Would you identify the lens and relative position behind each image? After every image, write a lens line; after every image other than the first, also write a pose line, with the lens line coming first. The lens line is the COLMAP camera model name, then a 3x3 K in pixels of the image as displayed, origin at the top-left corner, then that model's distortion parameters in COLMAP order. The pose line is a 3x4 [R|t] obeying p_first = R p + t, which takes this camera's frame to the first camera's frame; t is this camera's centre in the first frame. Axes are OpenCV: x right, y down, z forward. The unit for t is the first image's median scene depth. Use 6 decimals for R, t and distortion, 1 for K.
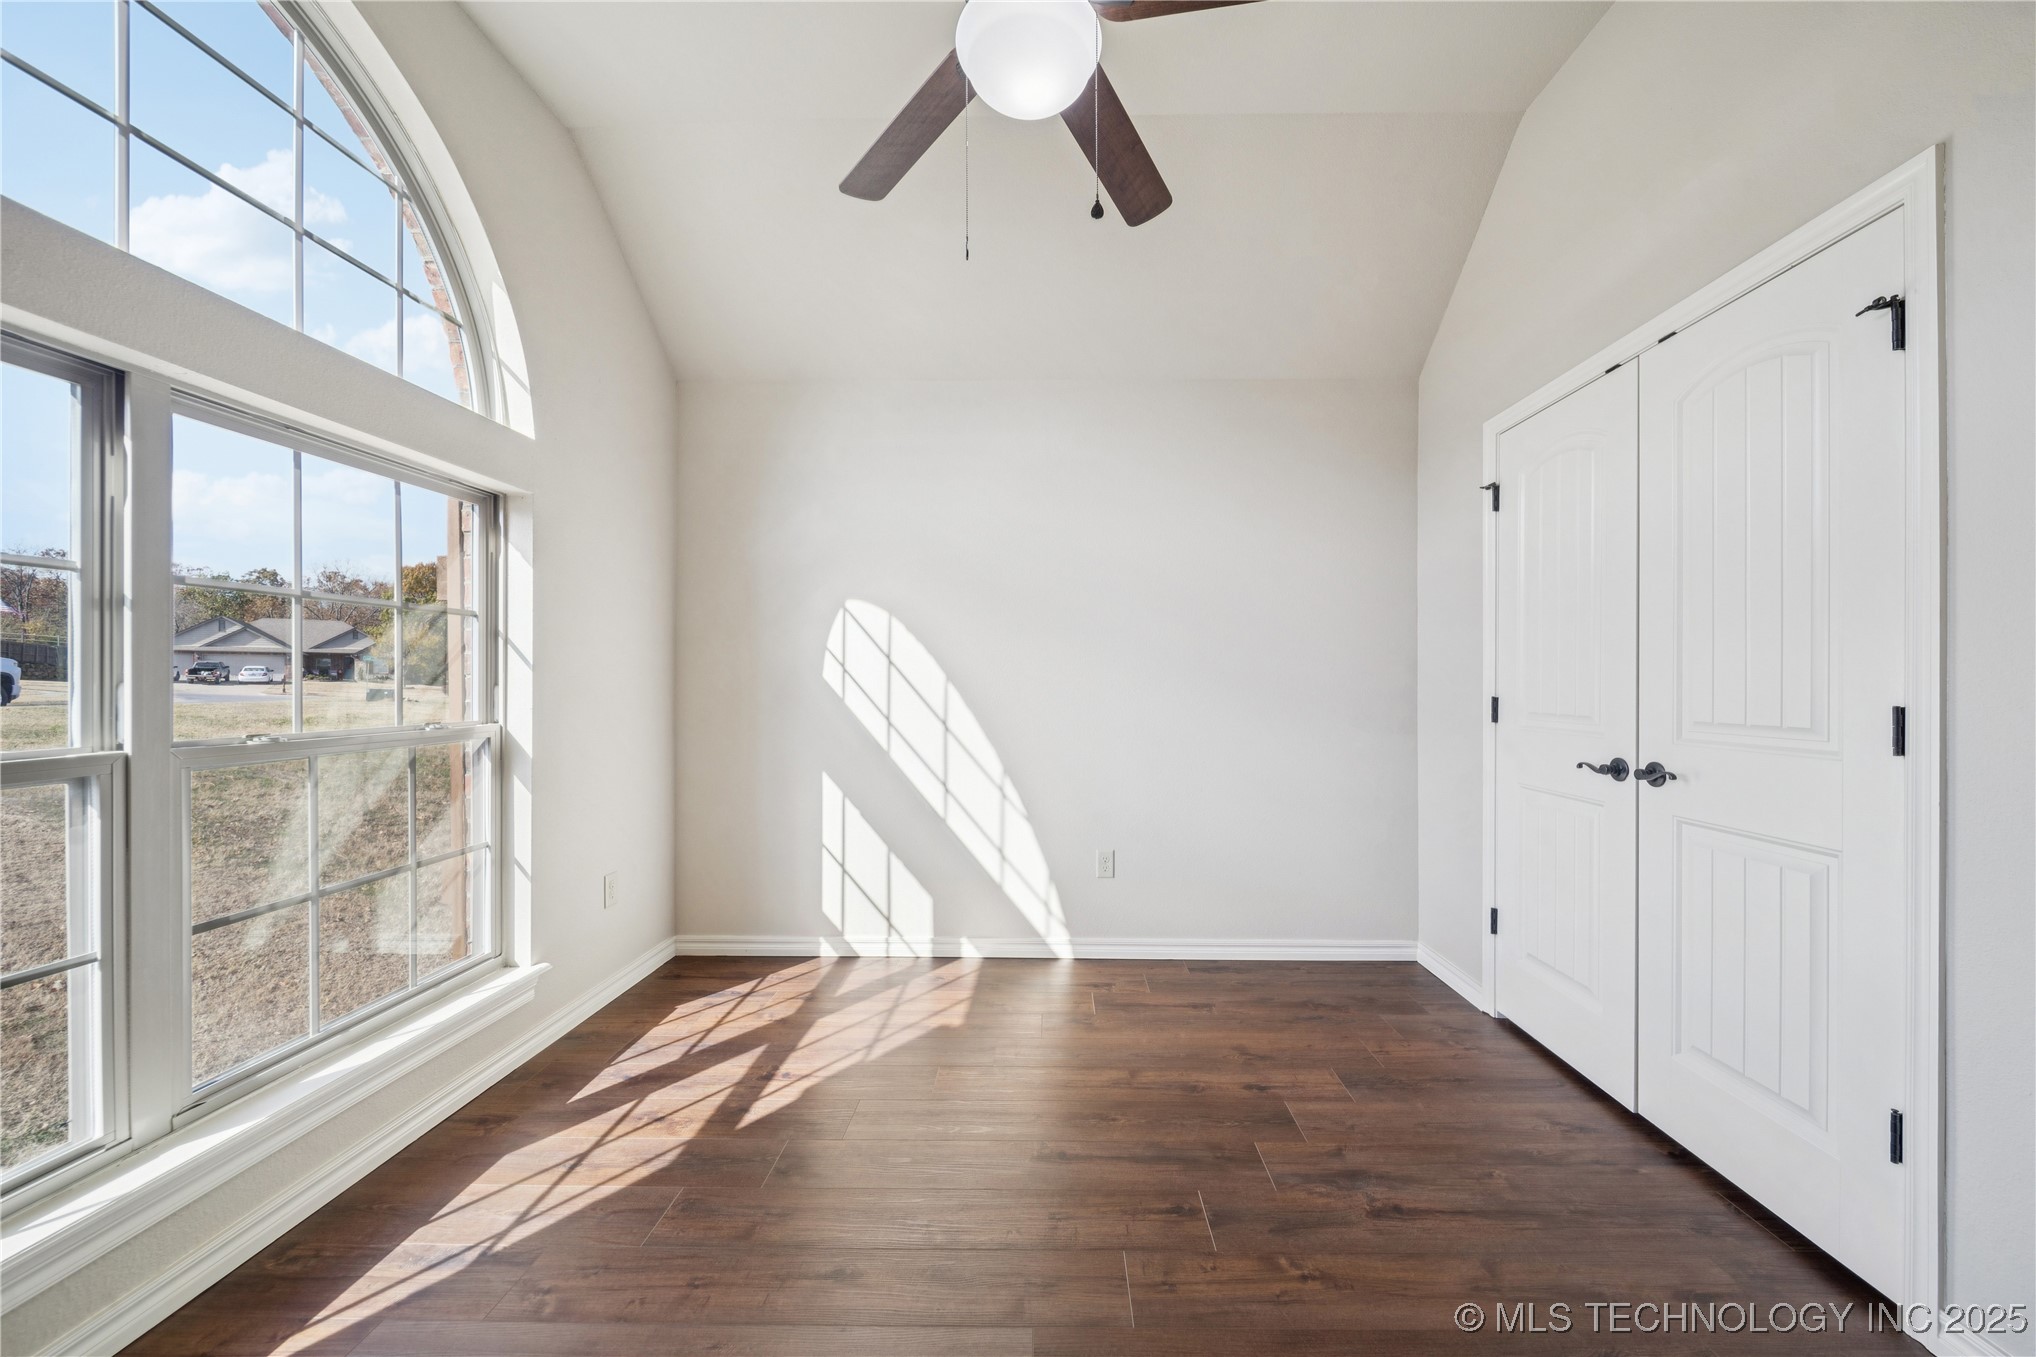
lens RADIAL K [[718.9, 0, 1028.6], [0, 718.9, 684.9], [0, 0, 1]] dist [0.001980, -0.001887]
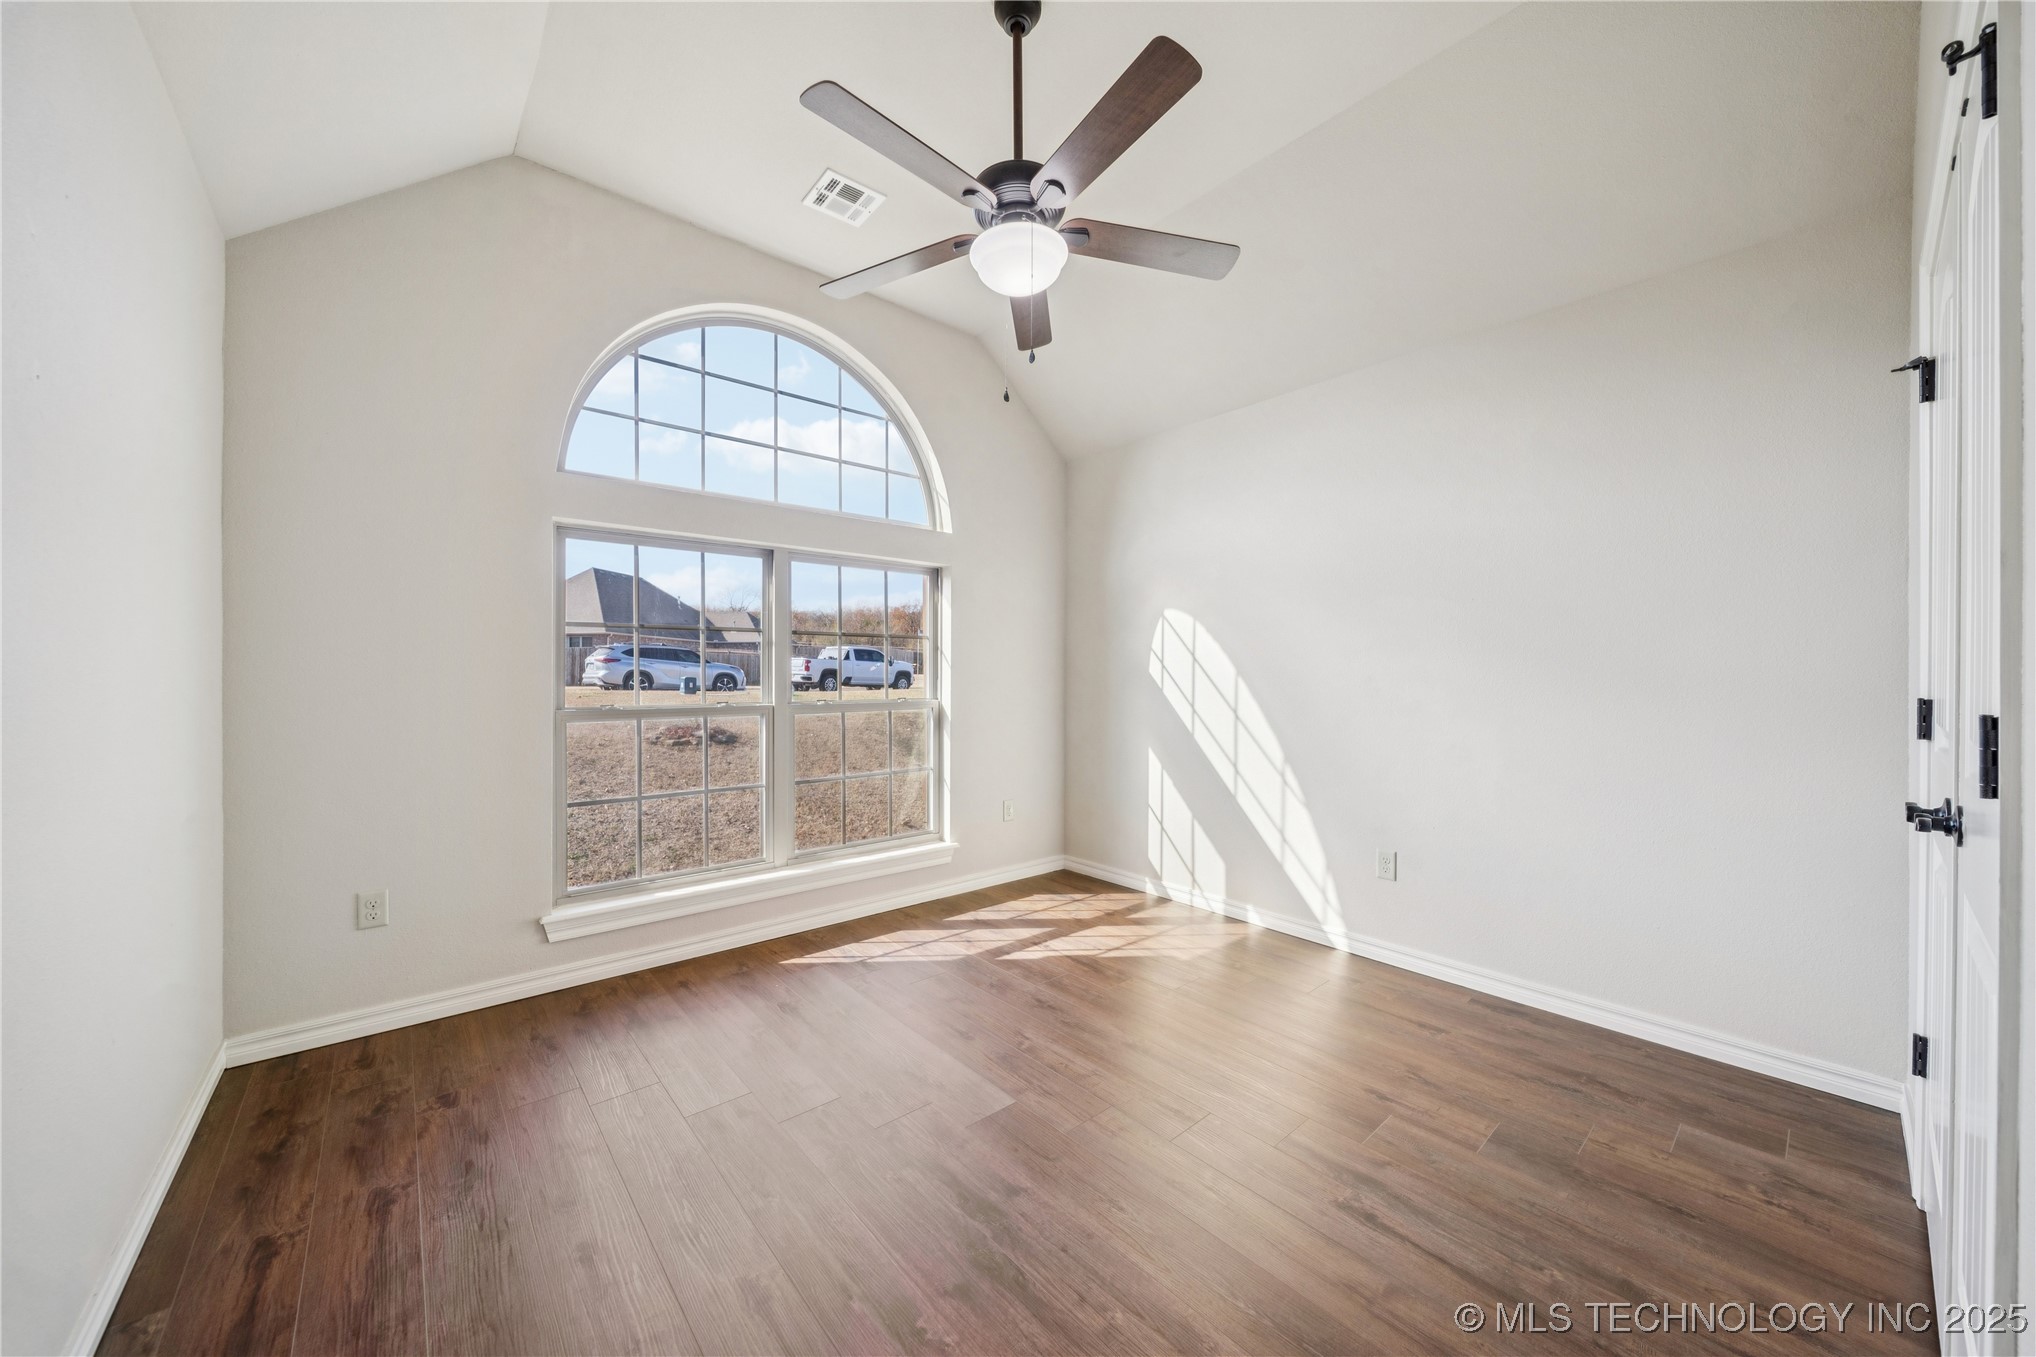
lens RADIAL K [[718.9, 0, 1034.5], [0, 718.9, 678.3], [0, 0, 1]] dist [0.001980, -0.001887]
pose [[0.669787, 0.002585, -0.742549, 0.566409], [-0.003515, 0.999994, 0.000311, 0.001090], [0.742545, 0.002402, 0.669791, 0.006173]]
